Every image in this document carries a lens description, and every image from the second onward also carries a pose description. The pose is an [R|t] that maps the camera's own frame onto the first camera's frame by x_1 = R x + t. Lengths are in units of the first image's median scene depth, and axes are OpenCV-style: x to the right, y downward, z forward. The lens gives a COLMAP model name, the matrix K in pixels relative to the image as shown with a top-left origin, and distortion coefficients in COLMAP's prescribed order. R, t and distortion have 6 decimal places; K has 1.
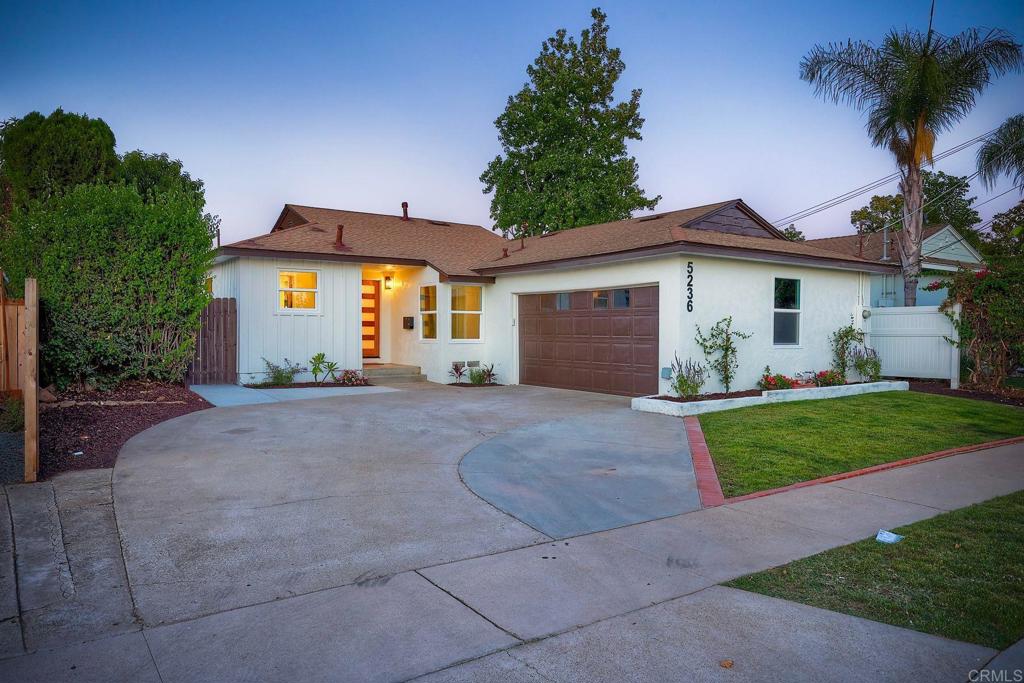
lens RADIAL K [[687.0, 0, 512.0], [0, 687.0, 341.5], [0, 0, 1]] dist [0.010638, -0.001570]
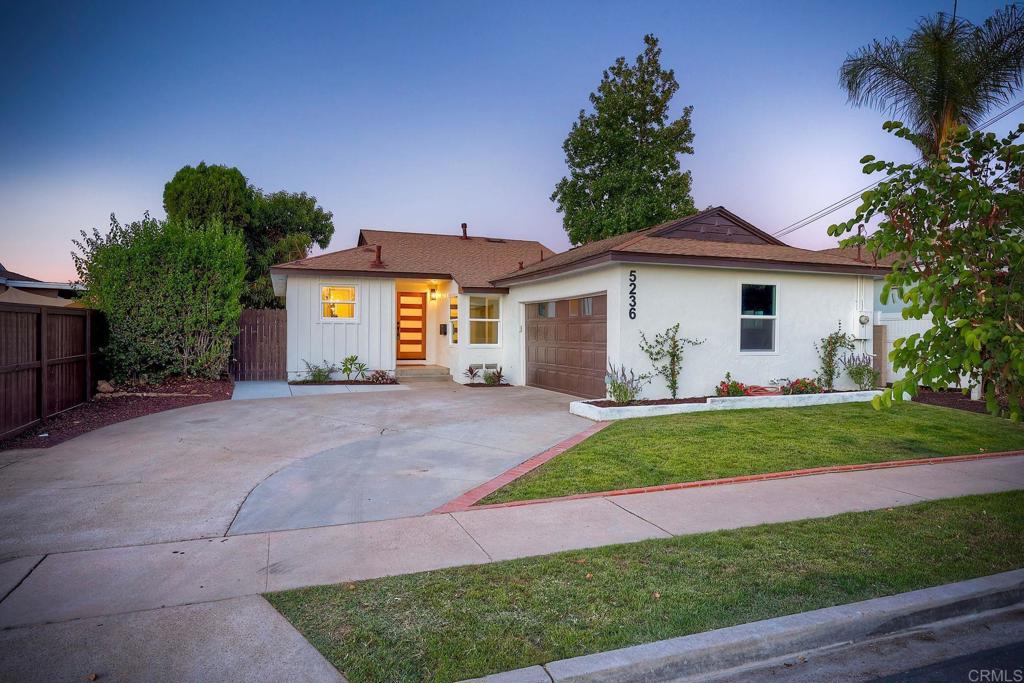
lens RADIAL K [[608.0, 0, 512.0], [0, 608.0, 341.5], [0, 0, 1]] dist [0.001624, -0.000608]
pose [[0.971880, 0.002863, -0.235460, 0.214108], [-0.003897, 0.999985, -0.003927, -0.003856], [0.235445, 0.004735, 0.971876, 0.053403]]
